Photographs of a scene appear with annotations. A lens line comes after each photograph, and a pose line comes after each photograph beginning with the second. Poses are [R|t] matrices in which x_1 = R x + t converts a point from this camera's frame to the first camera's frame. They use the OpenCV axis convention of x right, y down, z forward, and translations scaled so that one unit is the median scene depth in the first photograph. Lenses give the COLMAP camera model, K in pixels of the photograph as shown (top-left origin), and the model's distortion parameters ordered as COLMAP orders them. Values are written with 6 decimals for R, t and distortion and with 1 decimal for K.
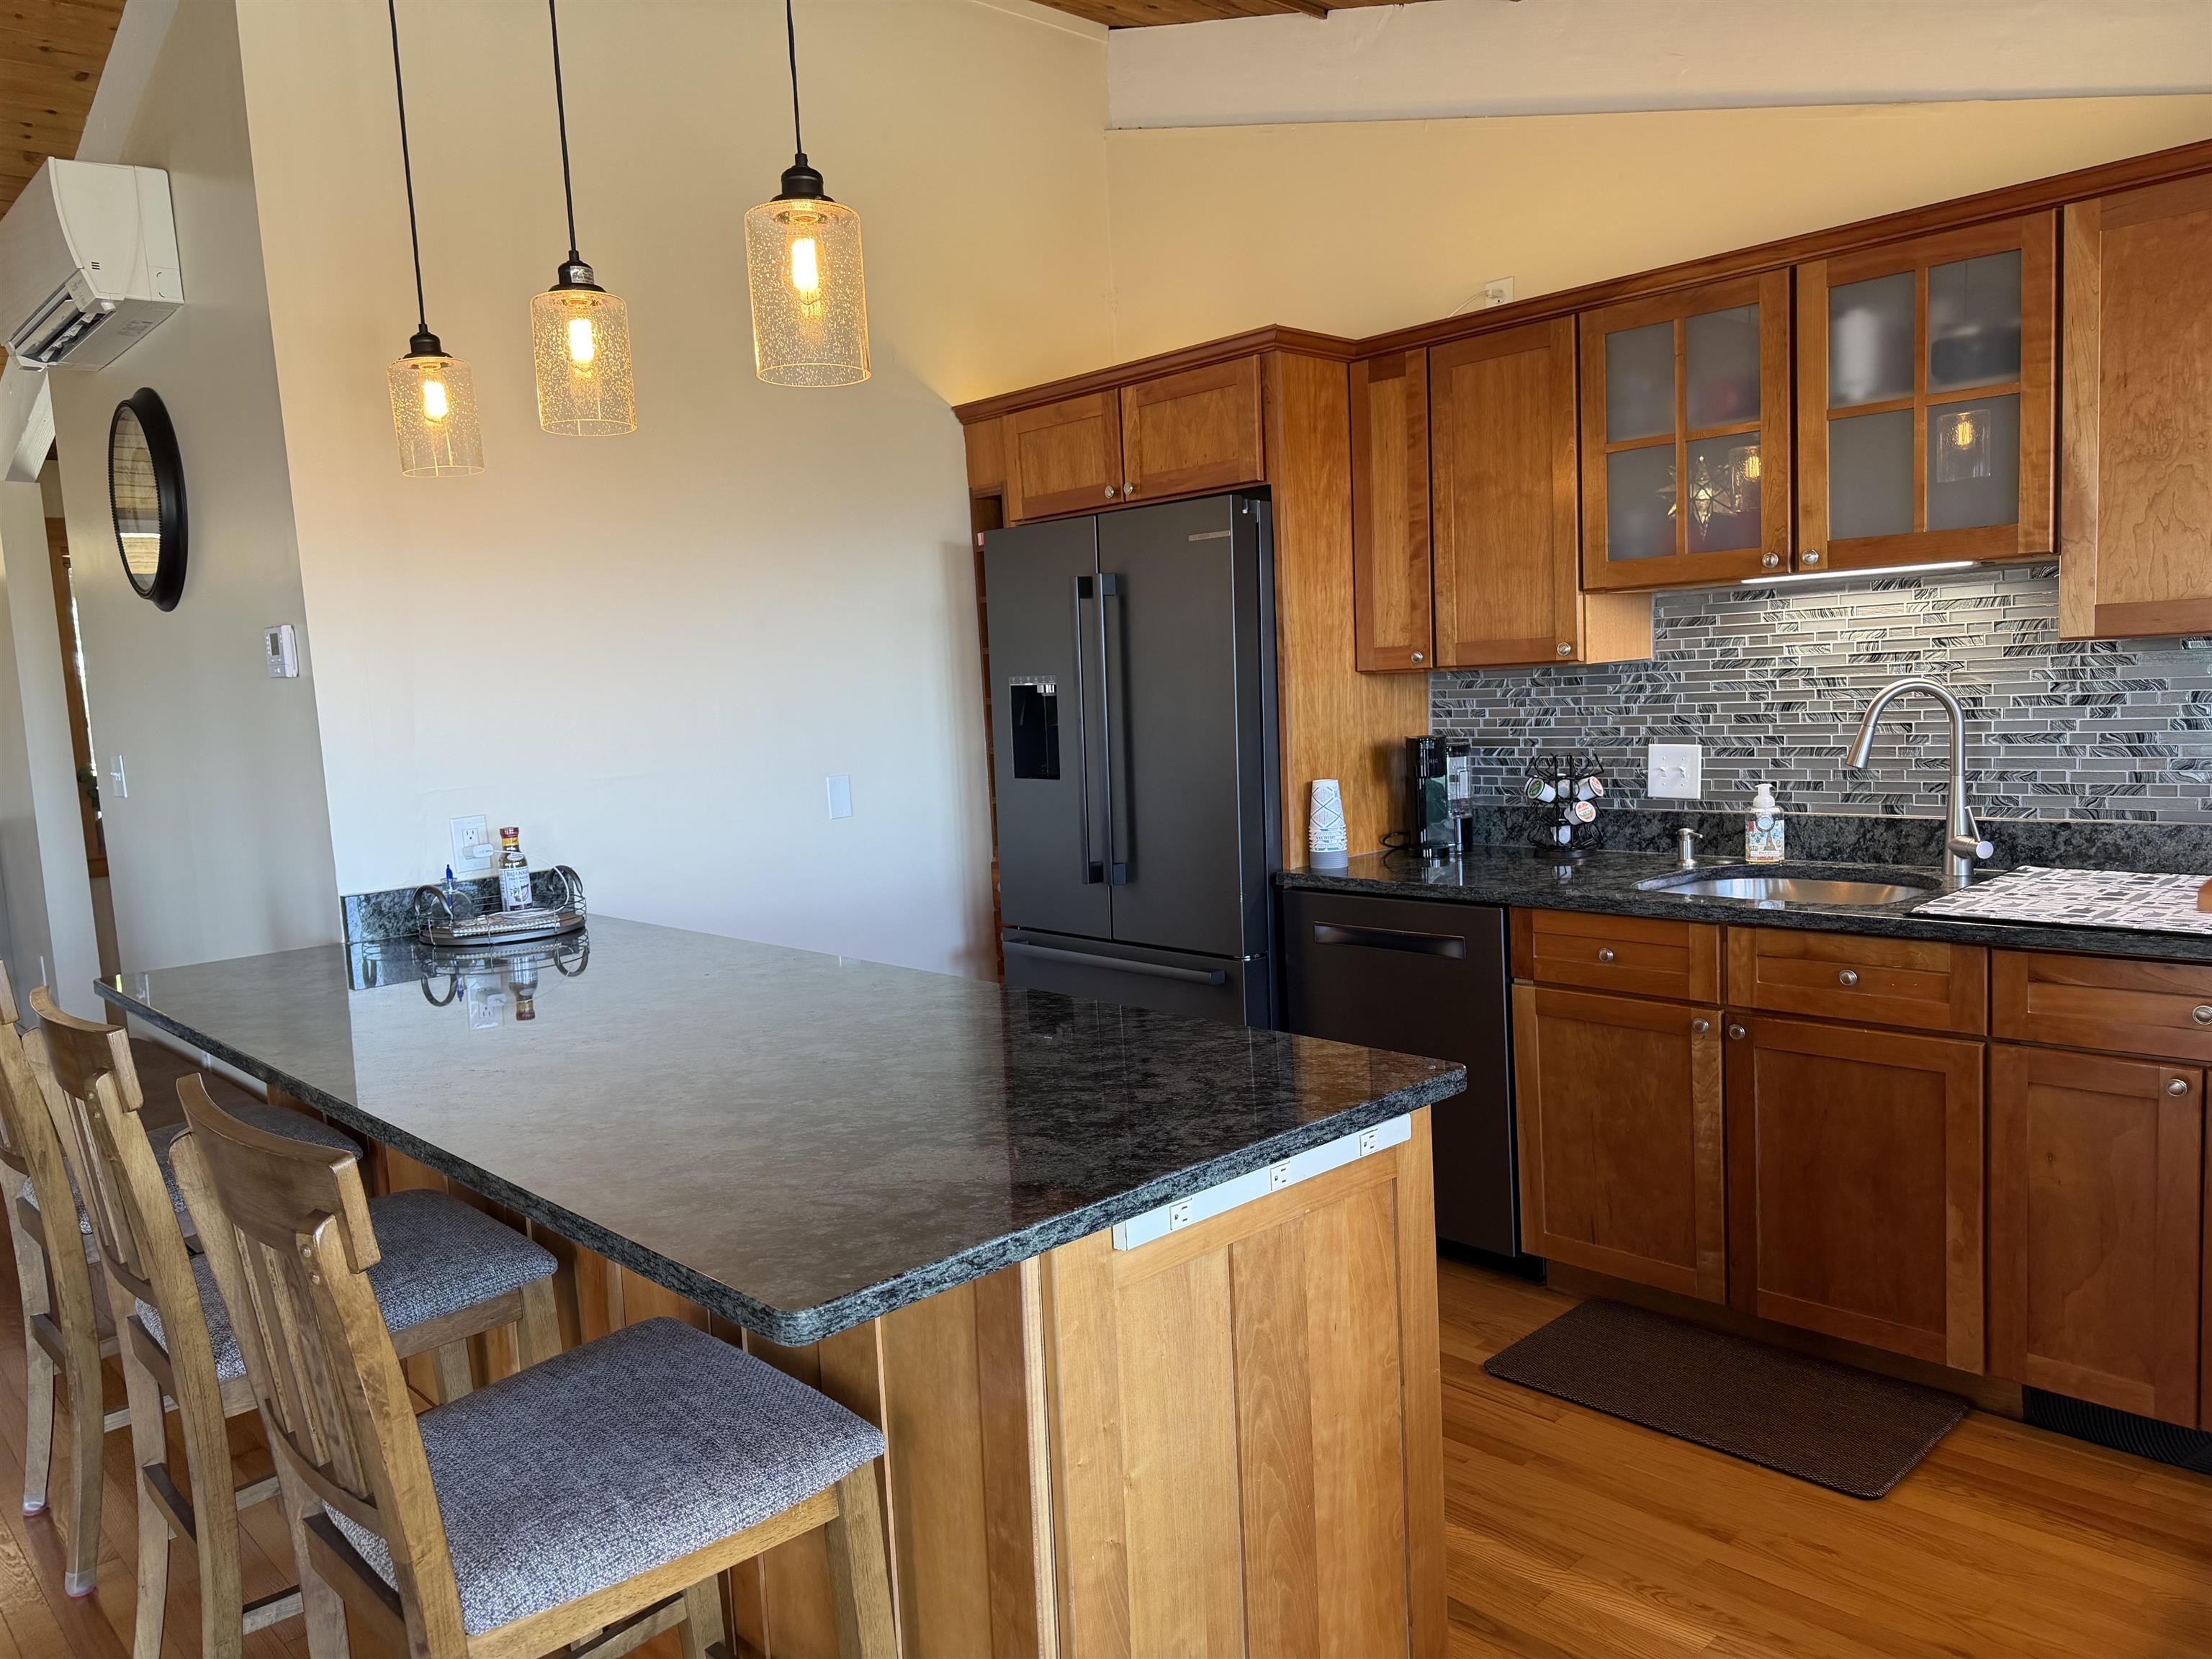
lens RADIAL K [[1552.2, 0, 1081.2], [0, 1552.2, 852.0], [0, 0, 1]] dist [0.069041, -0.090371]
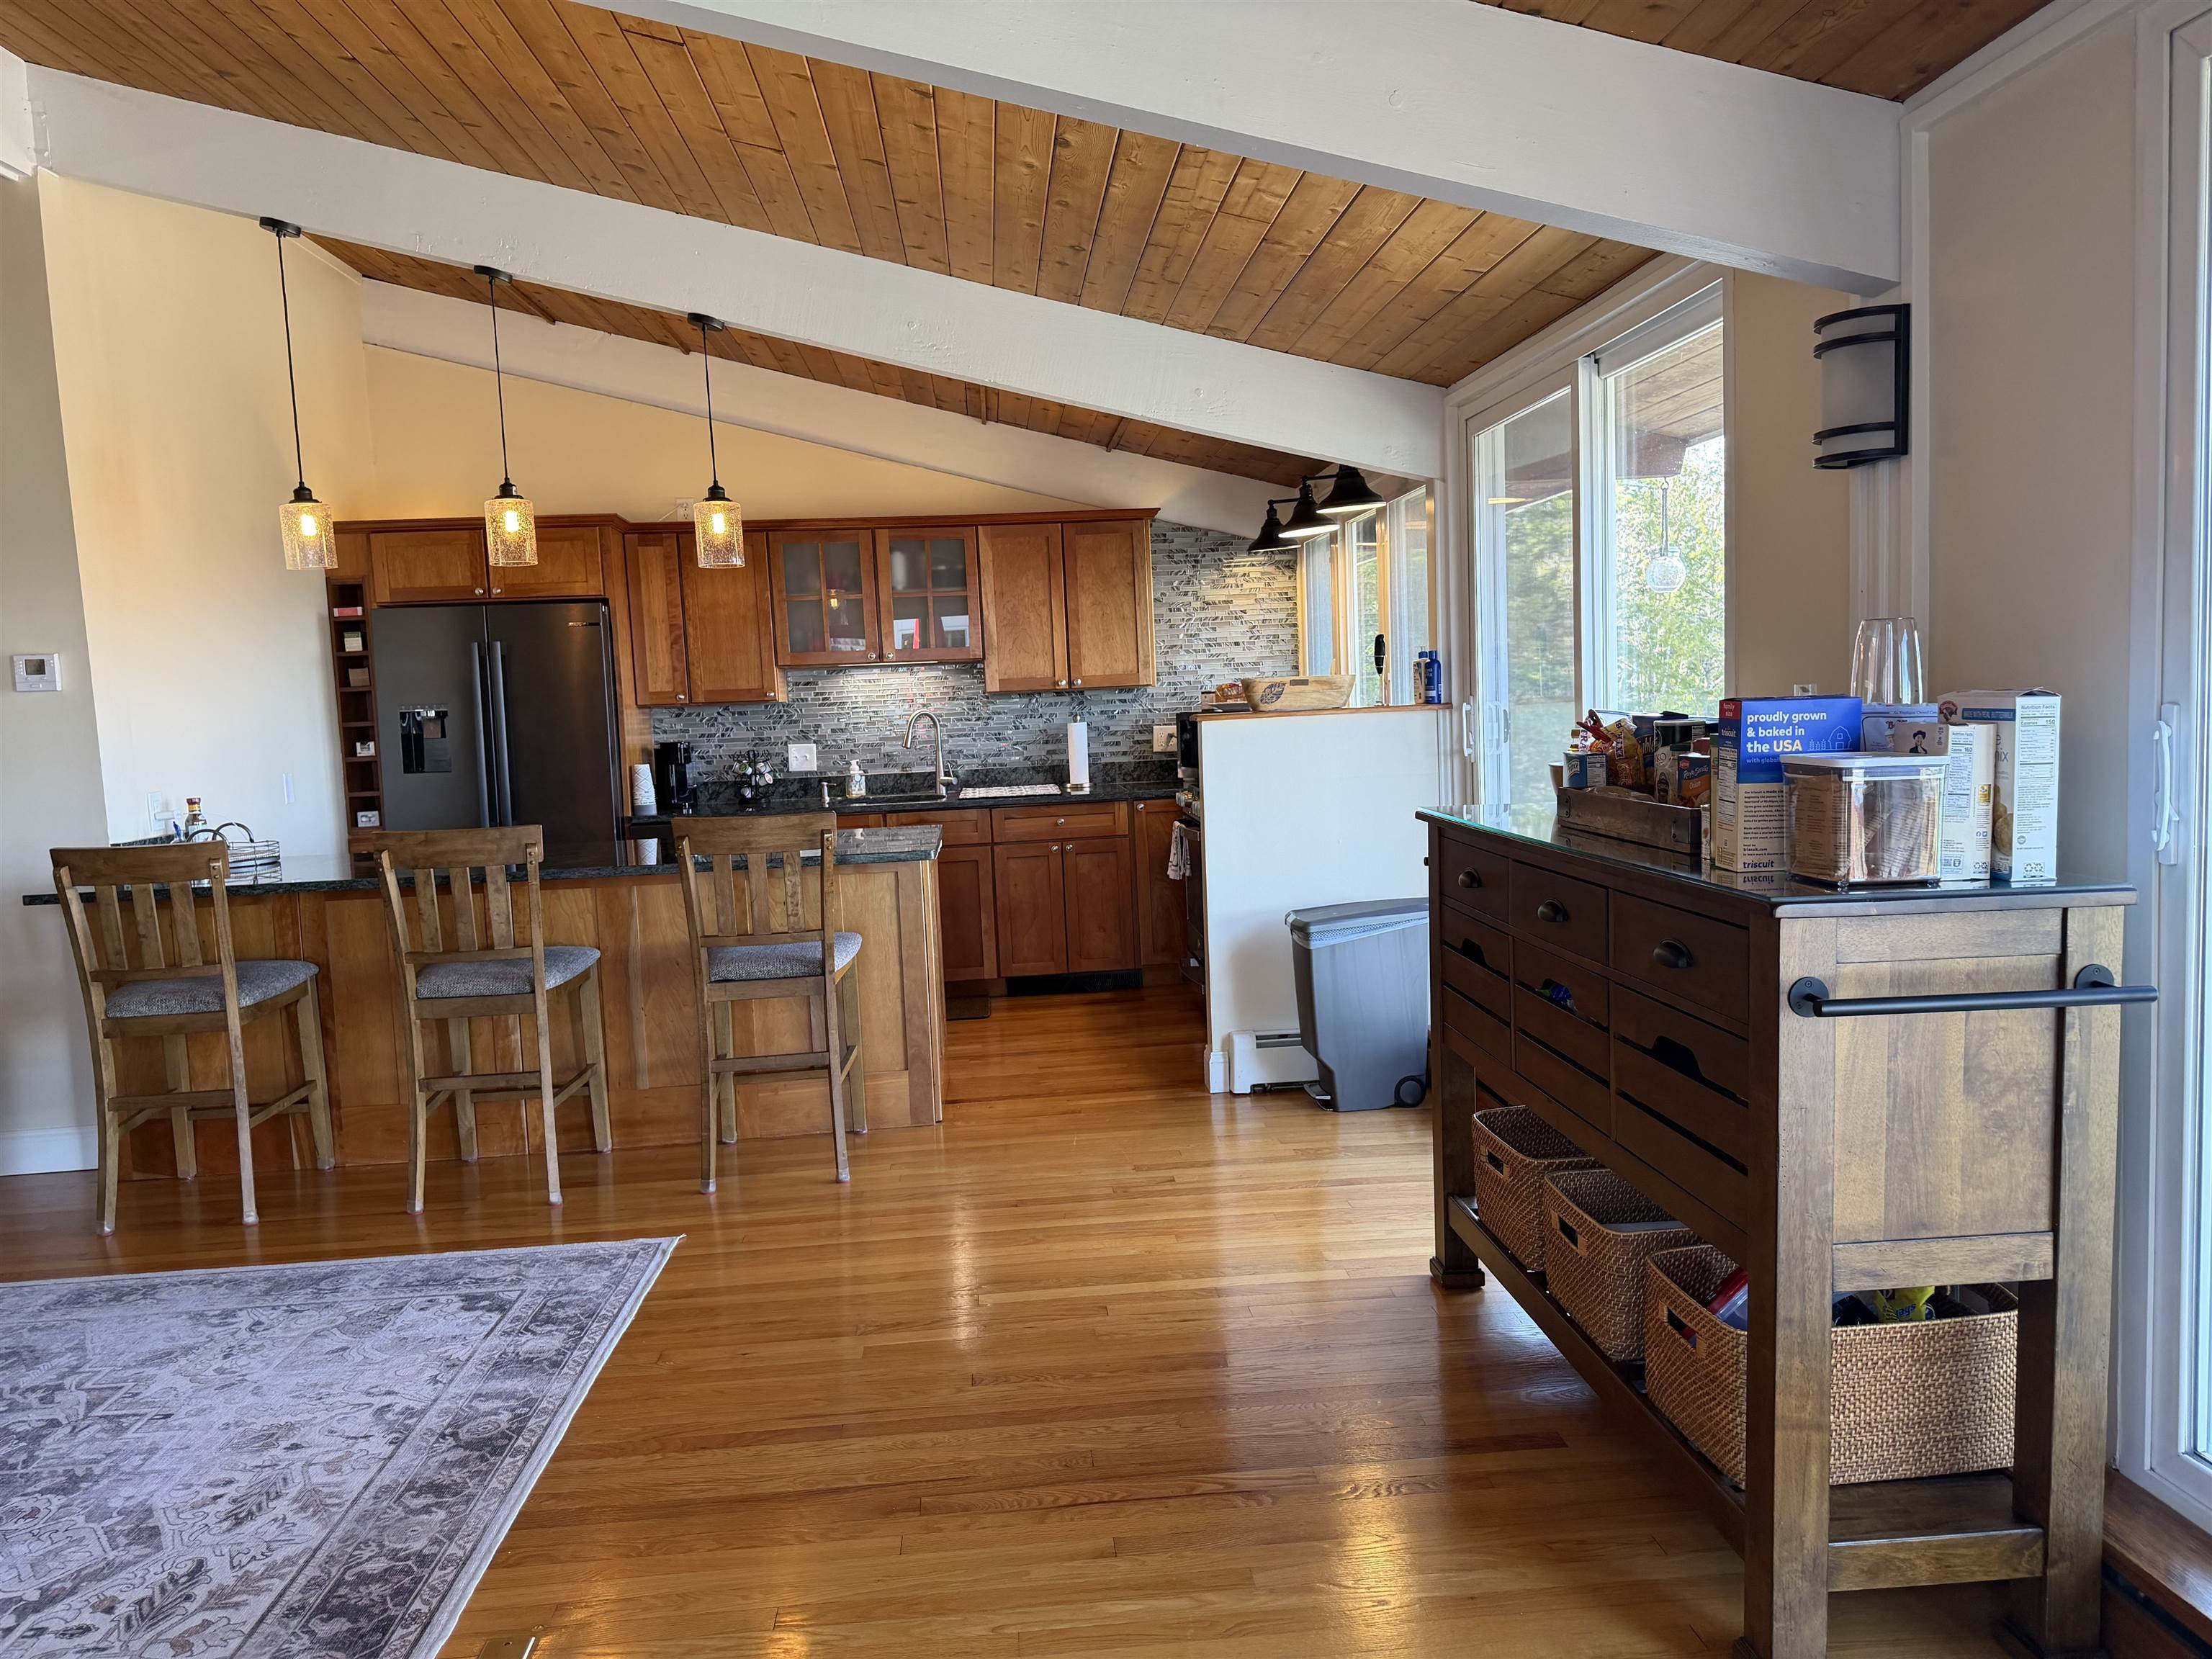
lens RADIAL K [[1511.9, 0, 1106.0], [0, 1511.9, 829.5], [0, 0, 1]] dist [0.112046, -0.143960]
pose [[0.624292, -0.044536, 0.779921, -0.957211], [0.099003, 0.994834, -0.022439, 0.129822], [-0.774892, 0.091223, 0.625476, -0.542176]]
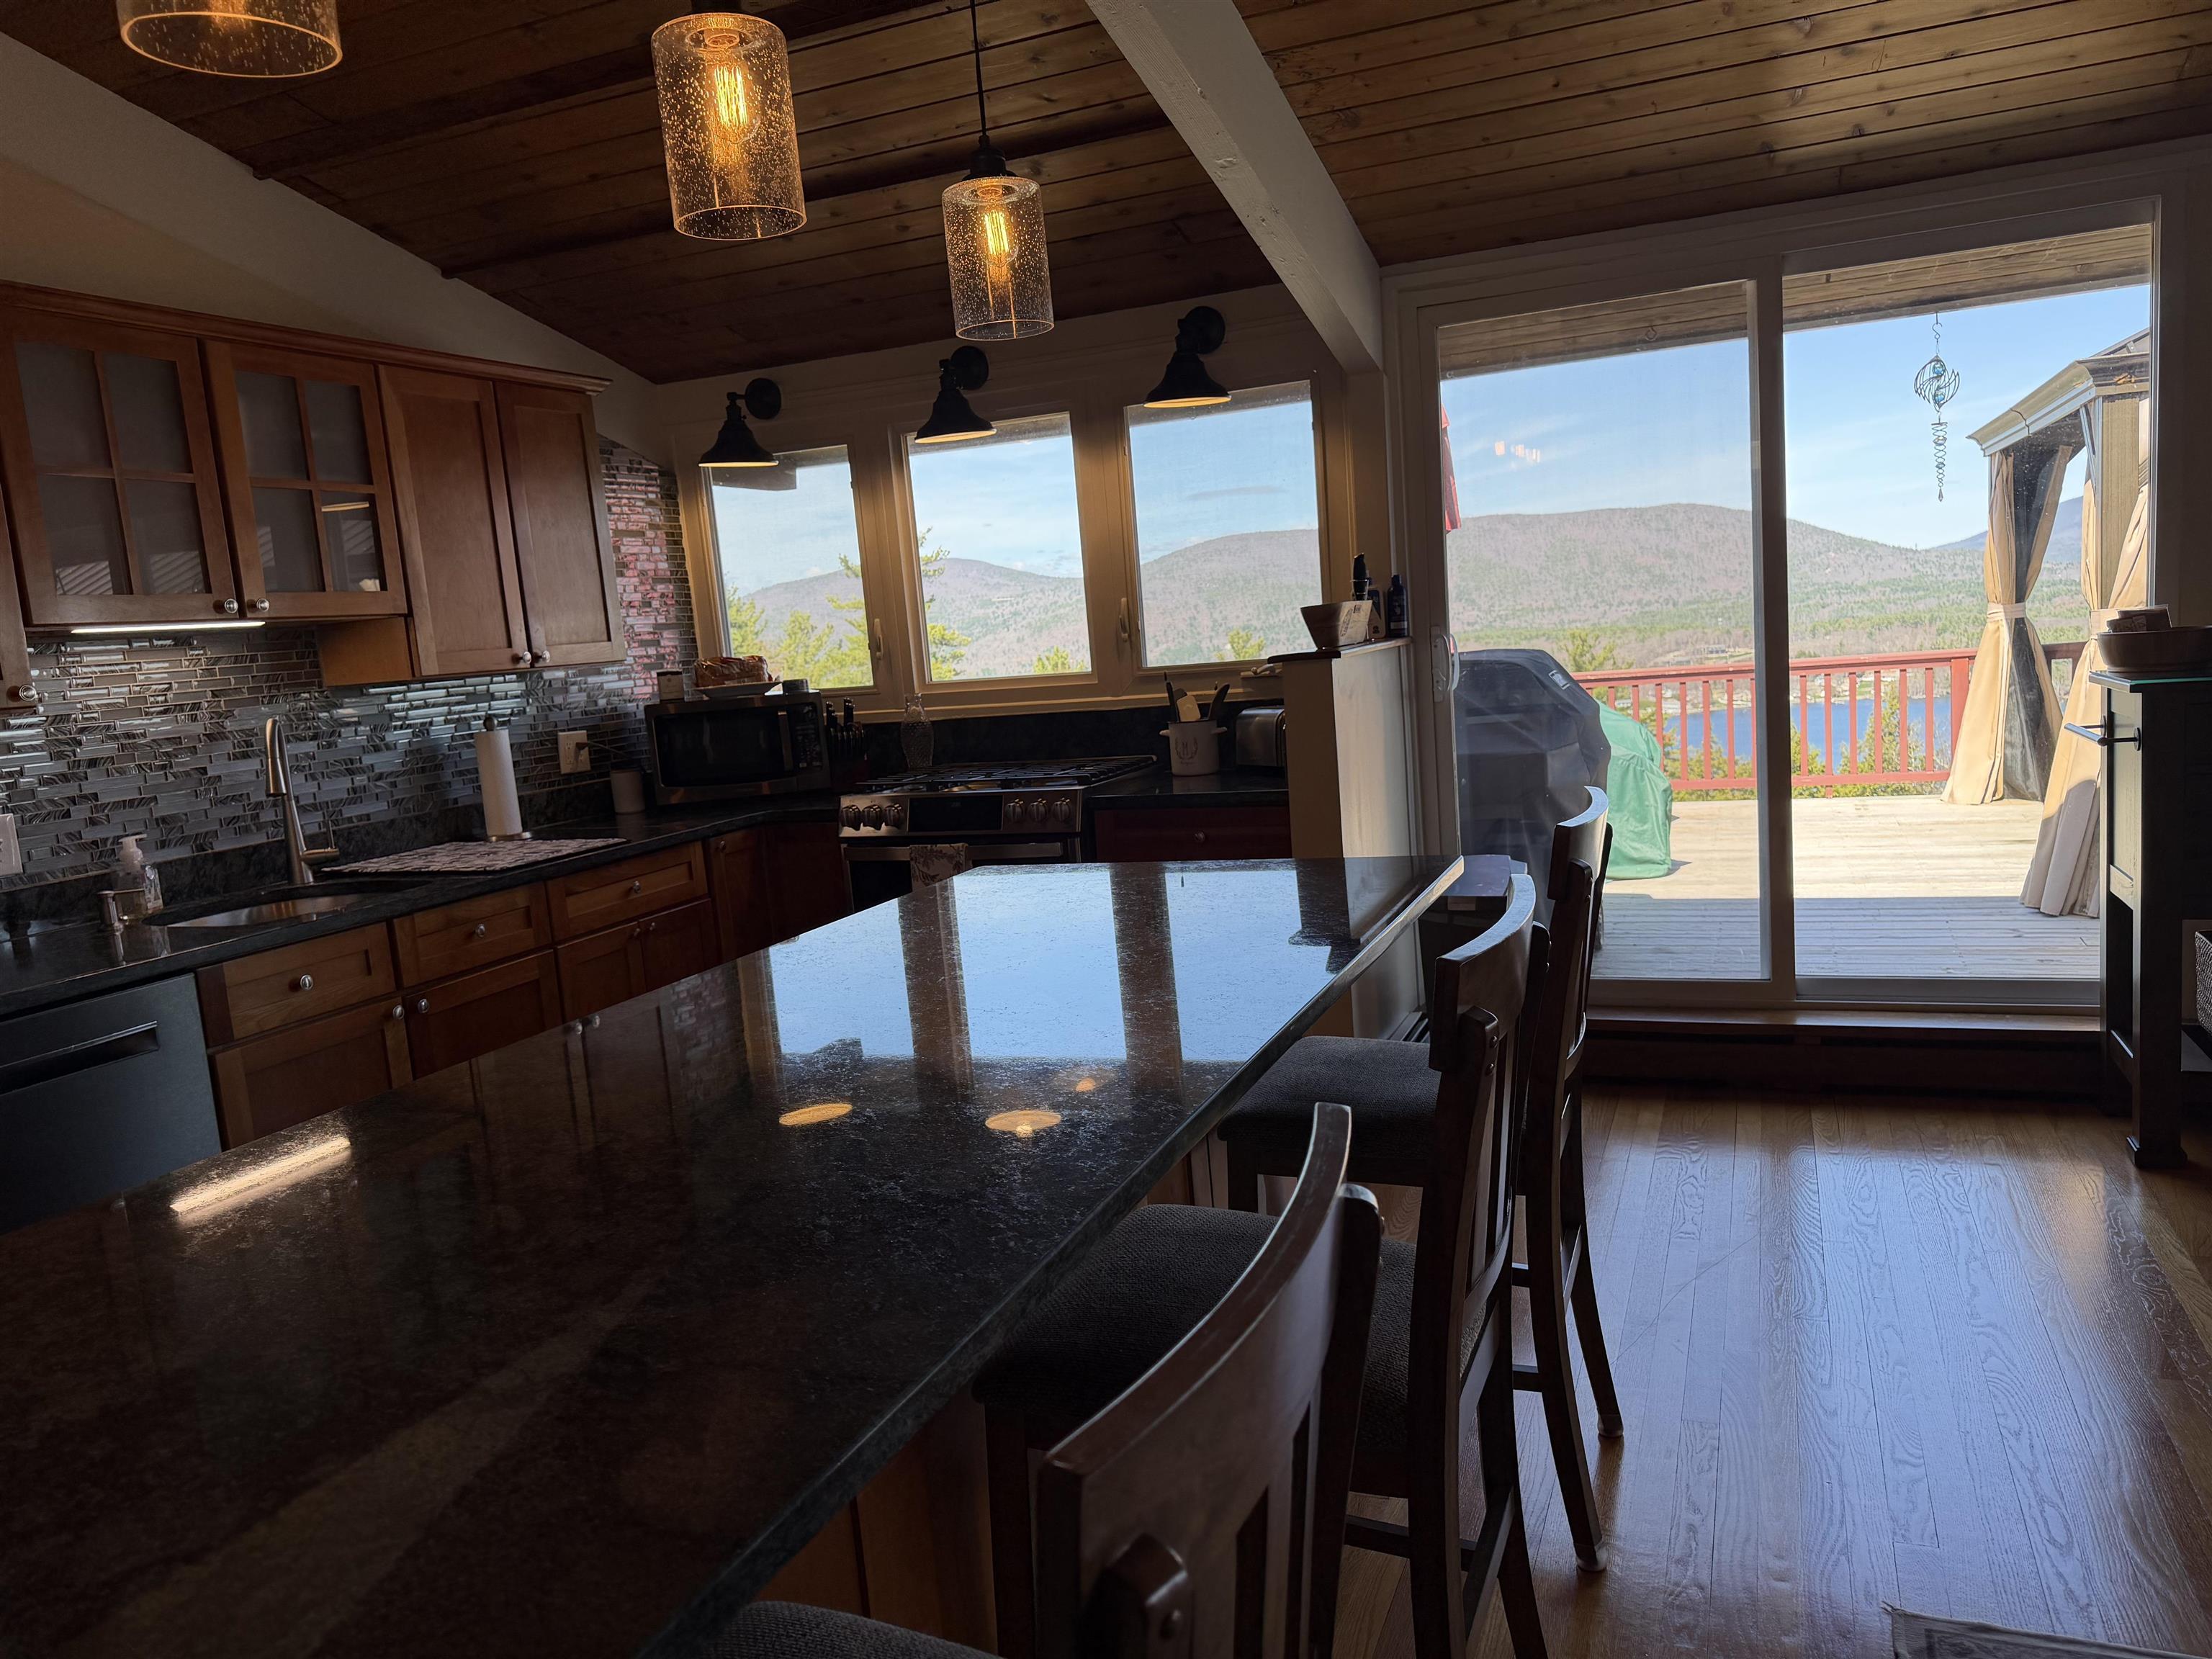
lens RADIAL K [[1540.7, 0, 1106.0], [0, 1540.7, 829.5], [0, 0, 1]] dist [0.148144, -0.321280]
pose [[-0.405627, -0.032664, 0.913455, -0.704027], [0.205159, 0.970609, 0.125810, -0.044805], [-0.890717, 0.238436, -0.387004, 0.823952]]
